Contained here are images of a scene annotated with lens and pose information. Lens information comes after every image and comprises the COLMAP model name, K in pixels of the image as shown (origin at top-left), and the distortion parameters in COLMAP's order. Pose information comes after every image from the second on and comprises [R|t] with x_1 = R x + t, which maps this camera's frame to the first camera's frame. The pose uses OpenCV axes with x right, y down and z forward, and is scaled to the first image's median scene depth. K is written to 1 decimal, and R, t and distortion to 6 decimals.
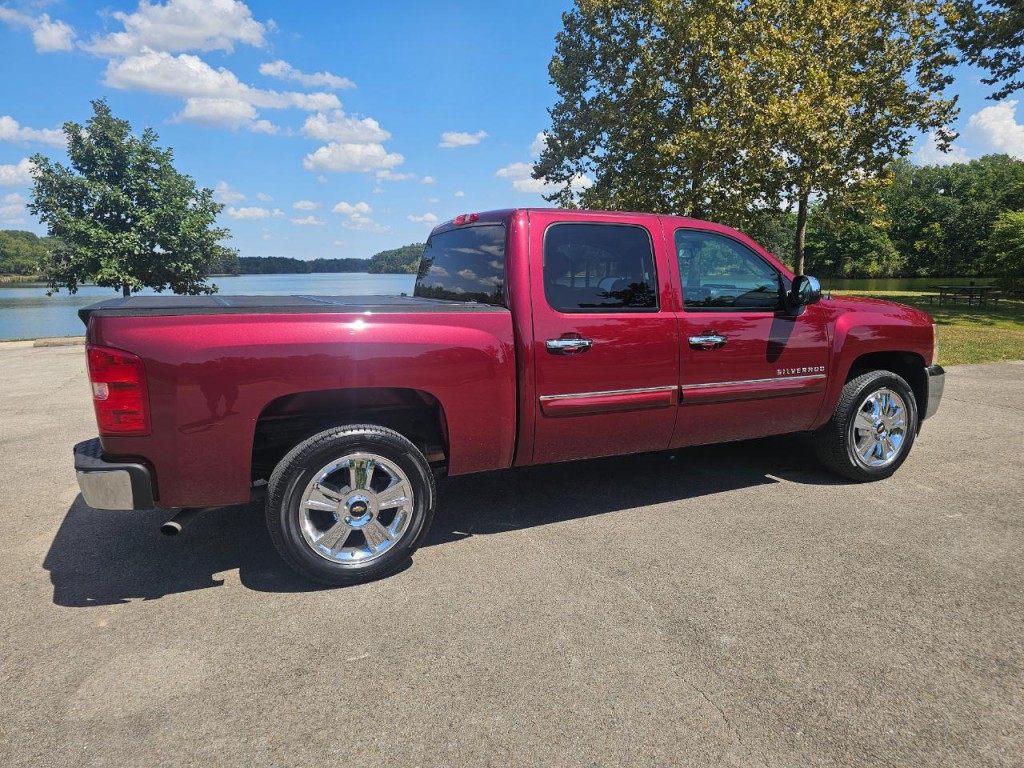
lens RADIAL K [[699.9, 0, 512.0], [0, 699.9, 384.0], [0, 0, 1]] dist [0.043116, -0.036603]
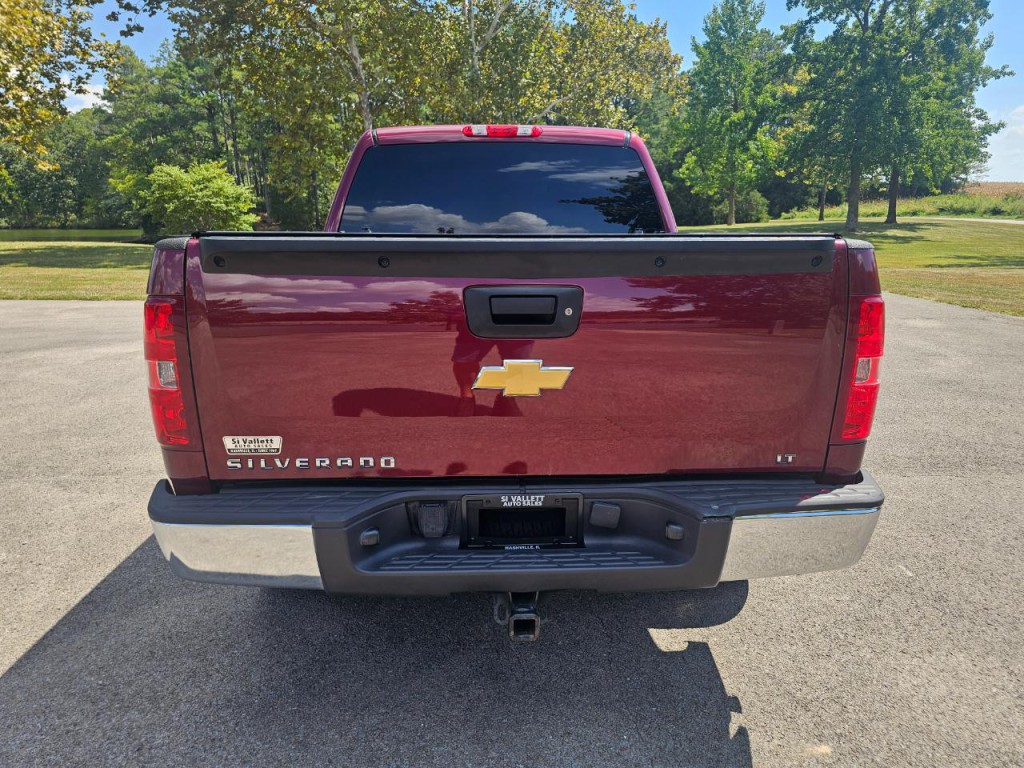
lens RADIAL K [[705.3, 0, 525.4], [0, 705.3, 368.5], [0, 0, 1]] dist [0.020468, -0.004043]
pose [[0.371997, -0.173611, 0.911854, -0.144926], [0.133932, 0.982113, 0.132349, -0.012317], [-0.918521, 0.072893, 0.388595, 0.120149]]
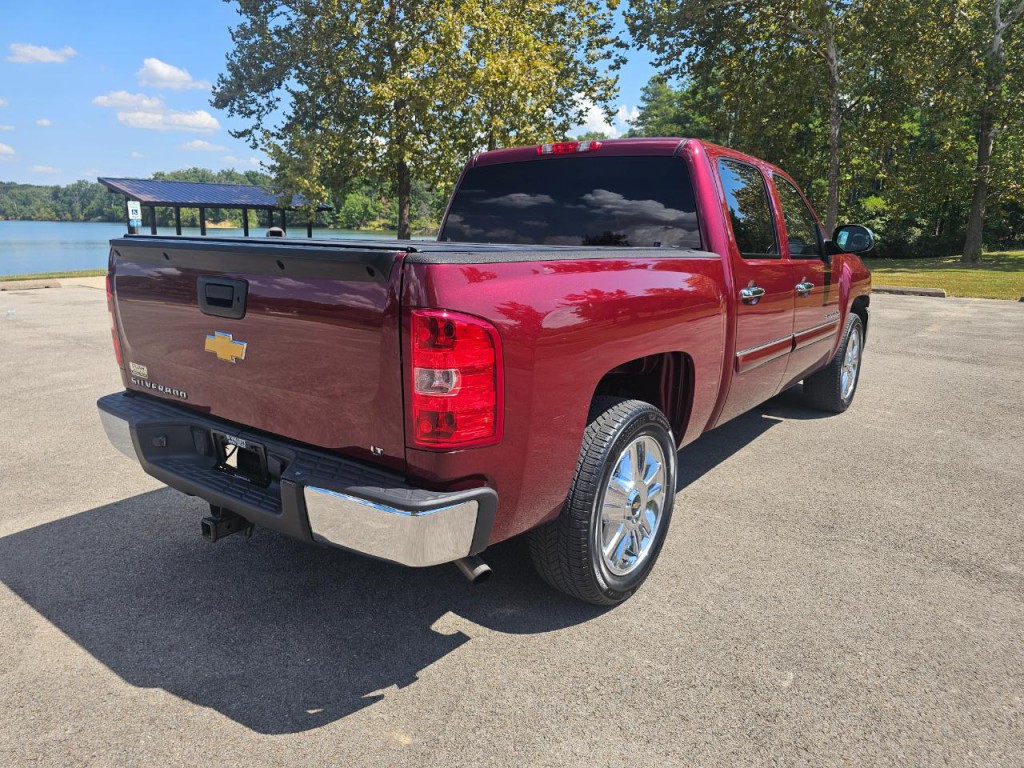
lens RADIAL K [[707.9, 0, 512.0], [0, 707.9, 384.0], [0, 0, 1]] dist [0.036231, -0.042097]
pose [[0.880061, -0.078144, 0.468387, -0.094688], [0.050283, 0.996157, 0.071718, -0.002499], [-0.472191, -0.039565, 0.880608, 0.049987]]
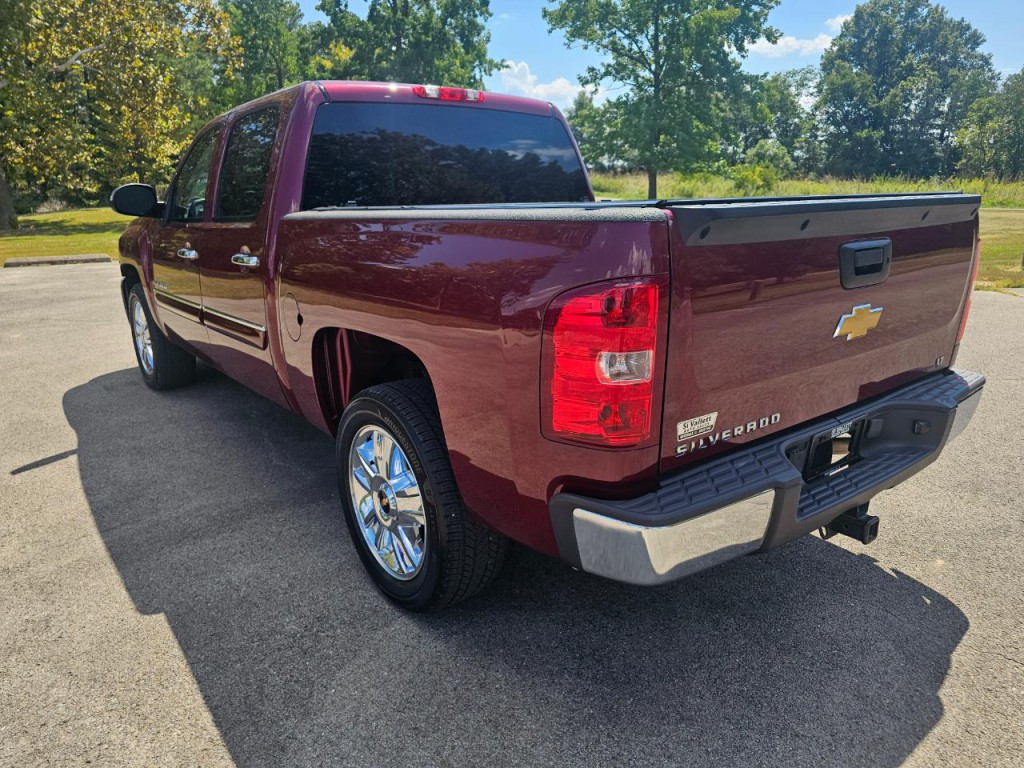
lens RADIAL K [[699.9, 0, 512.0], [0, 699.9, 384.0], [0, 0, 1]] dist [0.043116, -0.036603]
pose [[-0.240458, -0.237072, 0.941263, -0.149559], [0.166543, 0.945259, 0.280624, -0.024193], [-0.956265, 0.224239, -0.187813, 0.198830]]
